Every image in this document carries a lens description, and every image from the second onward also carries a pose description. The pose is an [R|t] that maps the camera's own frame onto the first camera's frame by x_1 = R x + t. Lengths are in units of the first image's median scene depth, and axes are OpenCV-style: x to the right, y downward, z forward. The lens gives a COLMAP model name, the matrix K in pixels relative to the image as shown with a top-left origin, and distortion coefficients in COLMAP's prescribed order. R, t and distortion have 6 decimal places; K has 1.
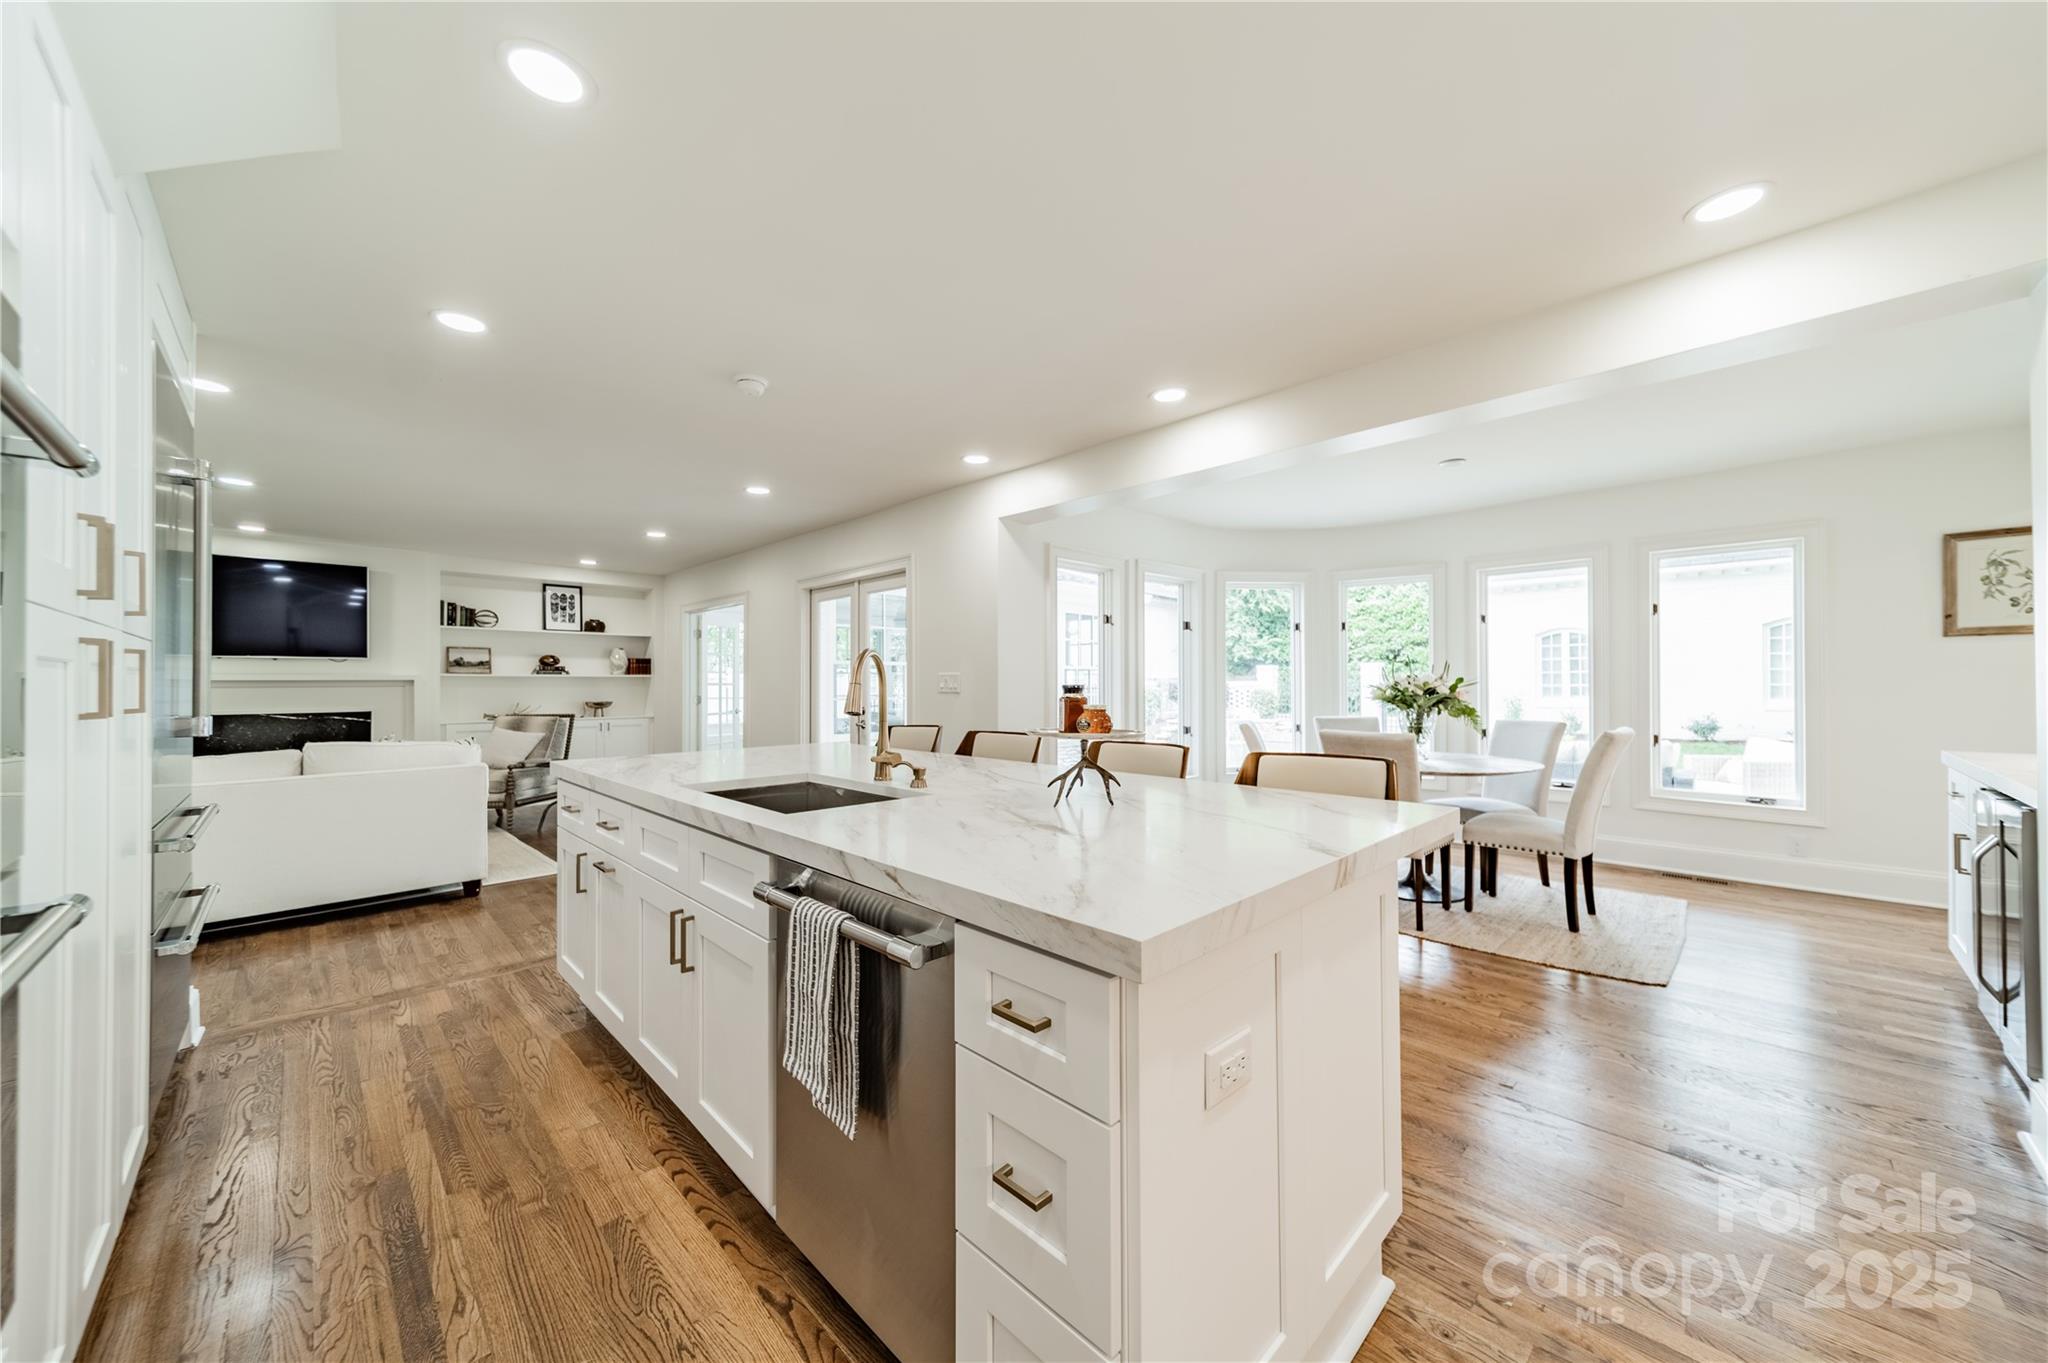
lens RADIAL K [[725.8, 0, 1025.0], [0, 725.8, 676.7], [0, 0, 1]] dist [0.006876, -0.000147]
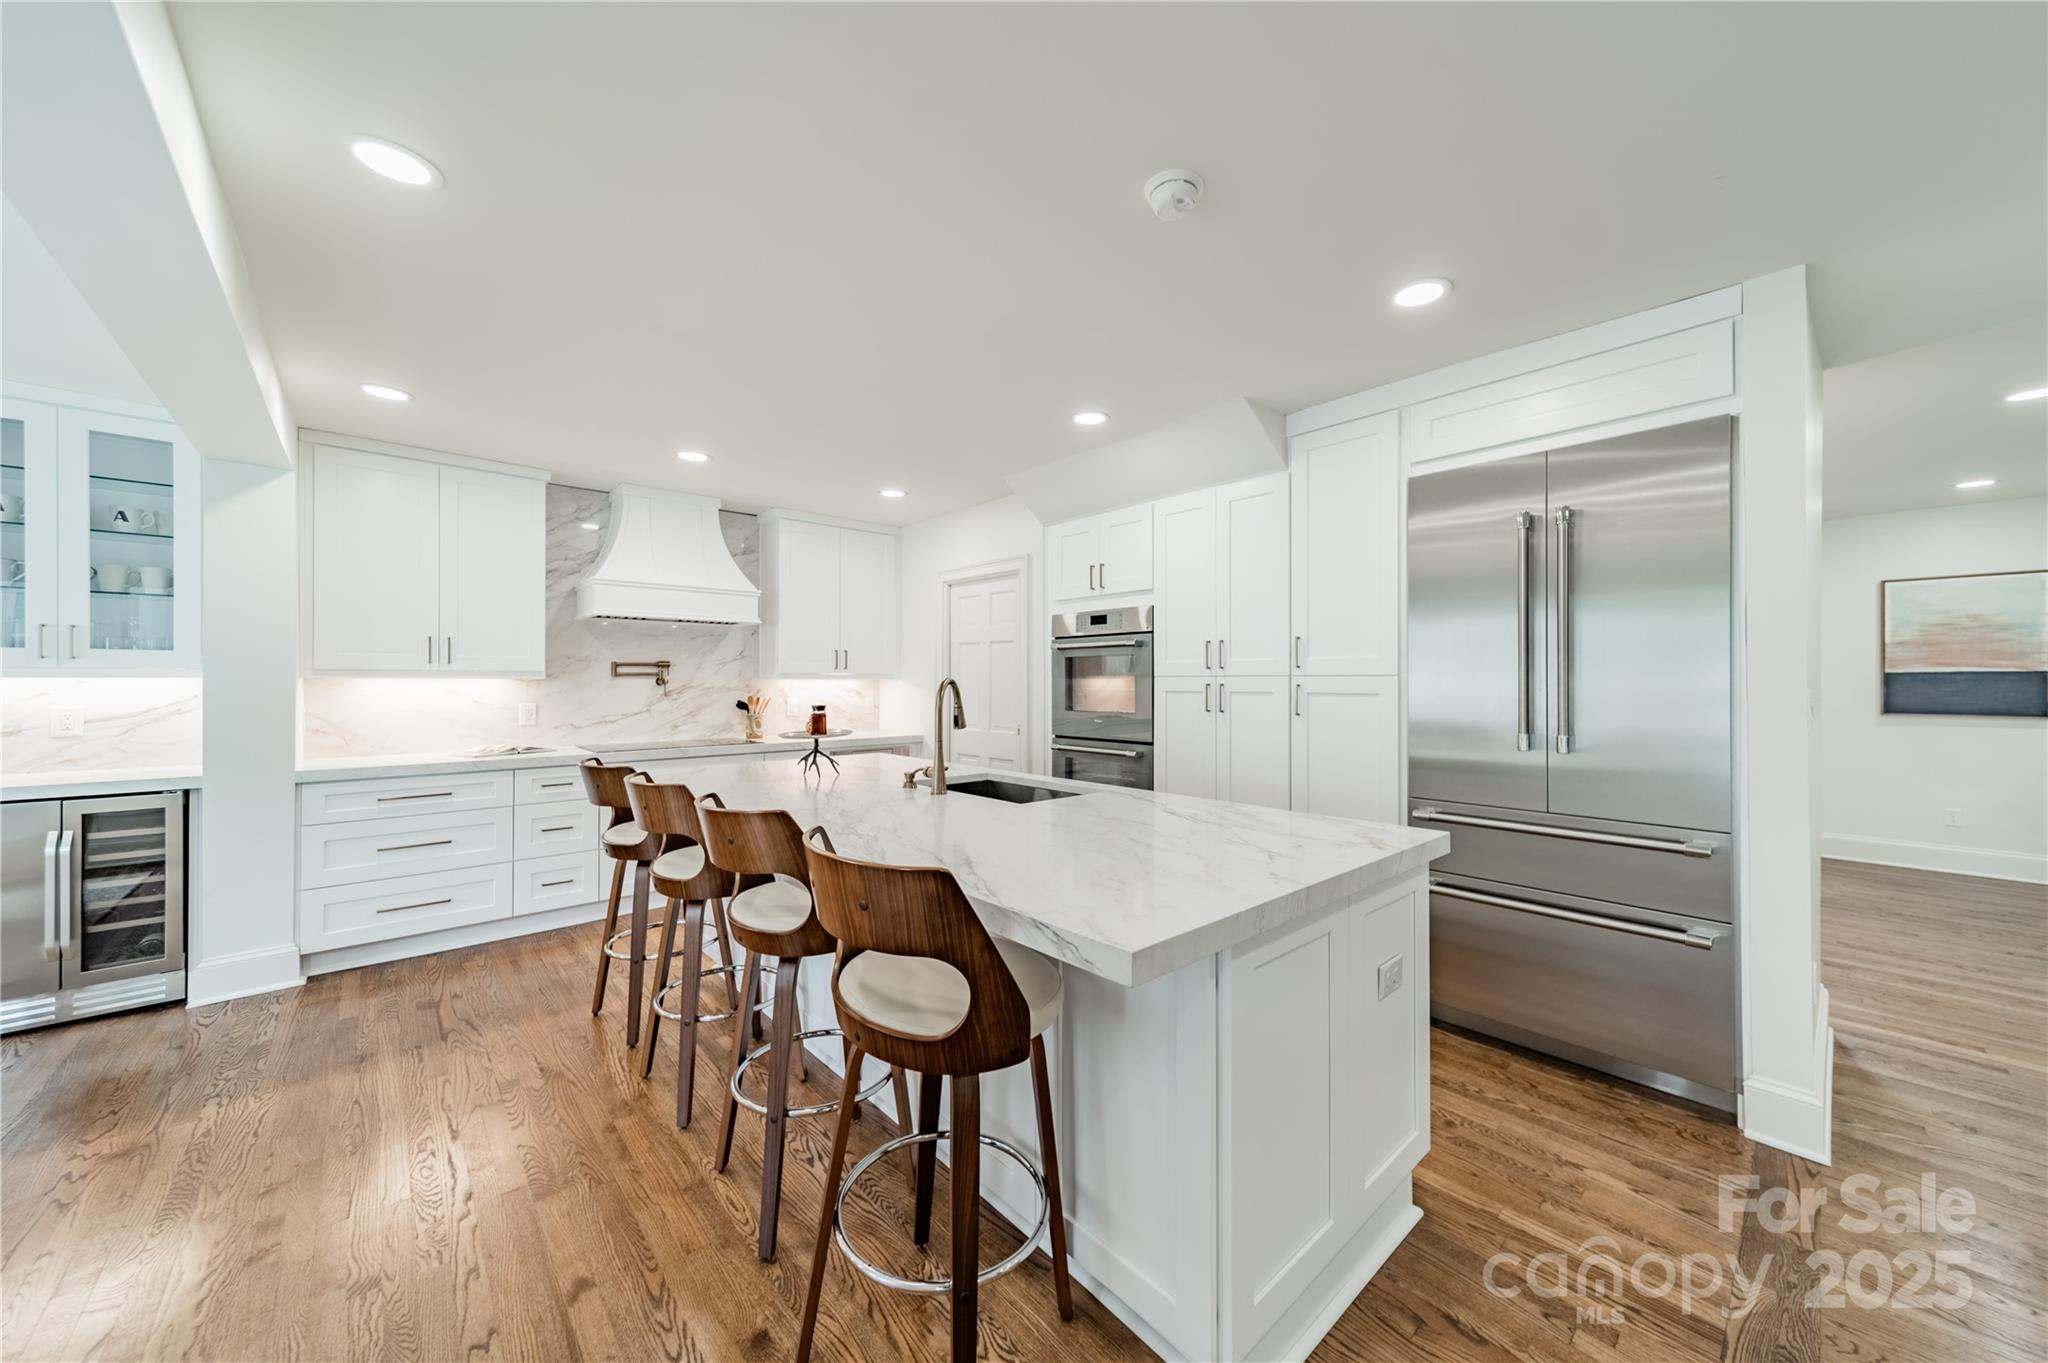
lens RADIAL K [[725.8, 0, 1030.6], [0, 725.8, 680.3], [0, 0, 1]] dist [0.006876, -0.000147]
pose [[-0.998779, 0.004487, 0.049200, -0.120143], [0.003835, 0.999904, -0.013347, -0.005120], [-0.049255, -0.013142, -0.998700, 0.652335]]
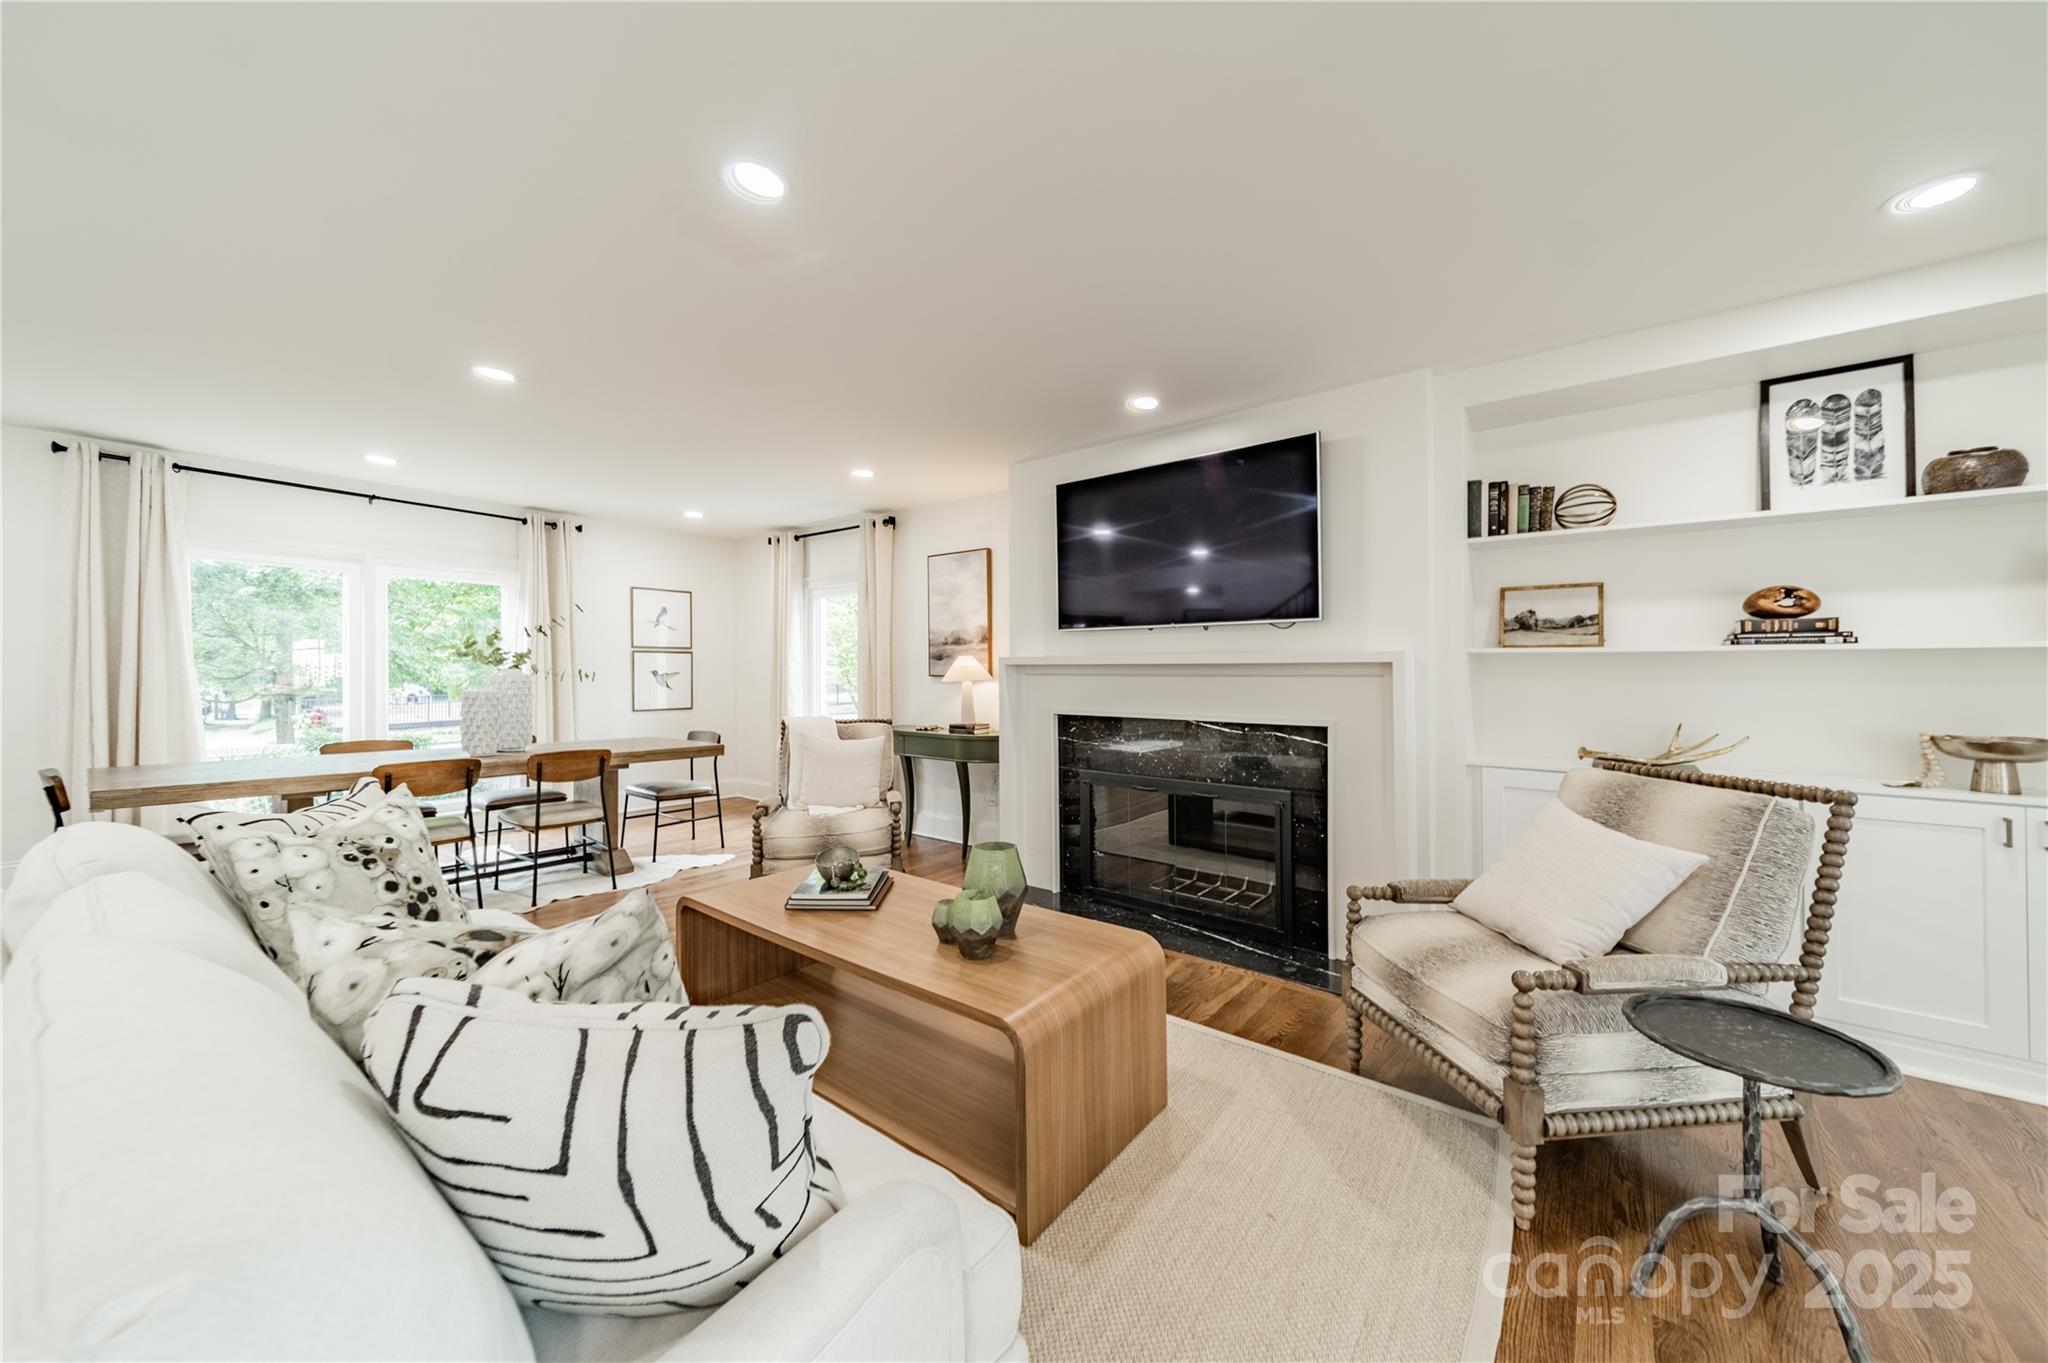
lens RADIAL K [[725.8, 0, 1029.9], [0, 725.8, 671.8], [0, 0, 1]] dist [0.006876, -0.000147]
pose [[0.122587, 0.001987, -0.992456, -0.387105], [0.003274, 0.999992, 0.002407, 0.007978], [0.992452, -0.003544, 0.122580, 0.658756]]
